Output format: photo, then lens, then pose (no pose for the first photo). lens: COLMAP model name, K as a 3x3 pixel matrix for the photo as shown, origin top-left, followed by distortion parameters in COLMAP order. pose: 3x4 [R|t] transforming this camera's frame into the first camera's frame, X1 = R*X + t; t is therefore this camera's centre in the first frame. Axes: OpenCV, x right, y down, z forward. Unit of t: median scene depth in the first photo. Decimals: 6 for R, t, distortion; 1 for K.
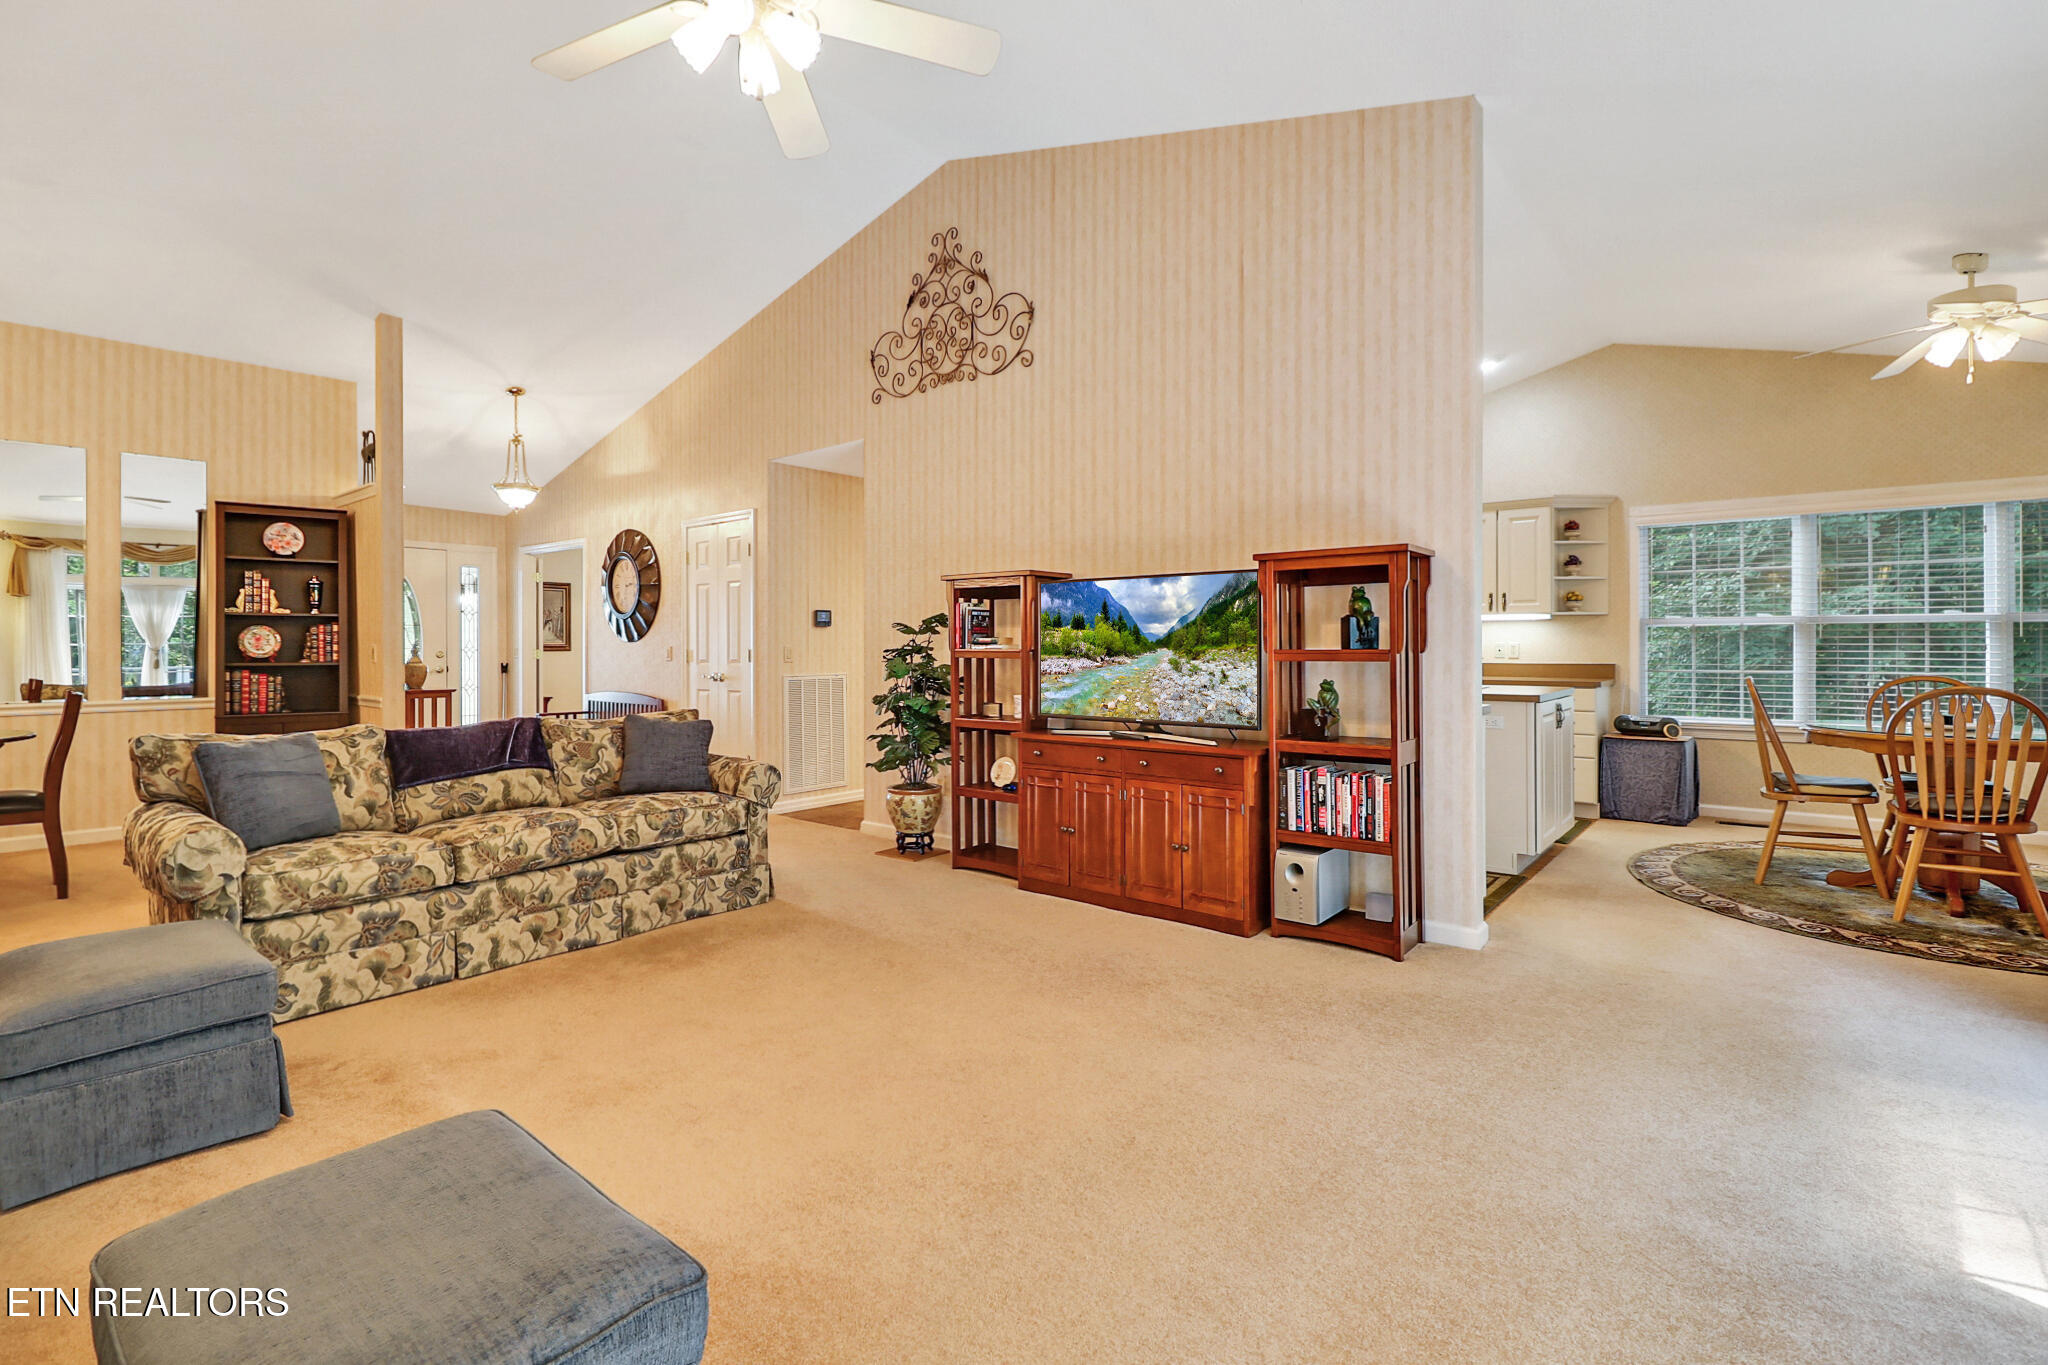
lens RADIAL K [[926.4, 0, 1021.3], [0, 926.4, 648.1], [0, 0, 1]] dist [0.018515, -0.016804]
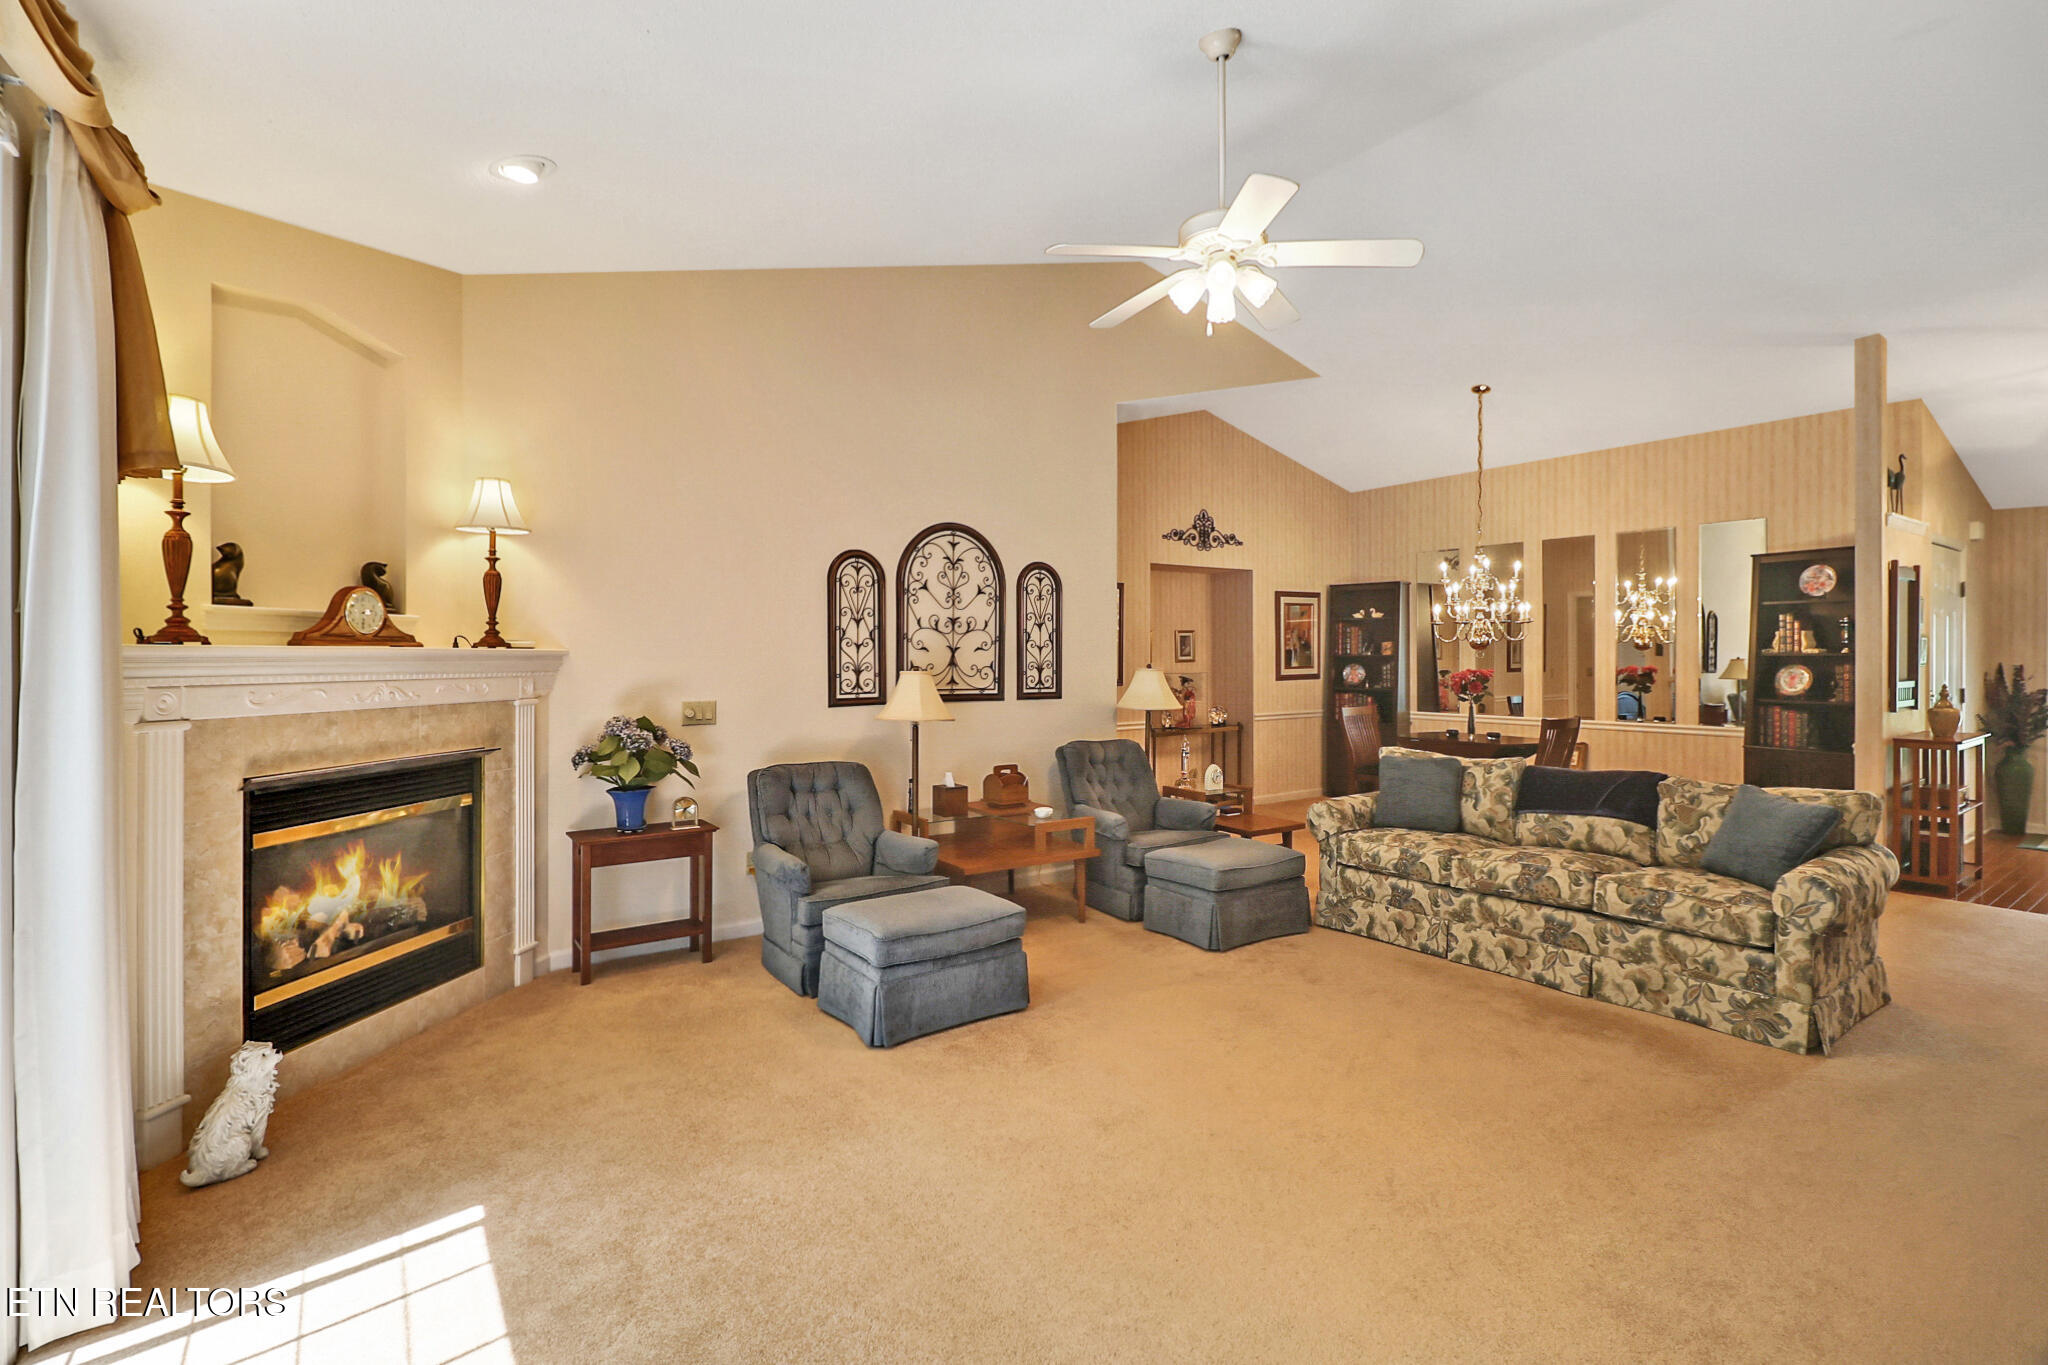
lens RADIAL K [[958.2, 0, 1008.8], [0, 958.2, 648.9], [0, 0, 1]] dist [0.003156, -0.012756]
pose [[-0.250356, -0.001900, -0.968152, 0.712456], [0.000376, 0.999998, -0.002059, -0.062994], [0.968154, -0.000880, -0.250354, 0.629223]]
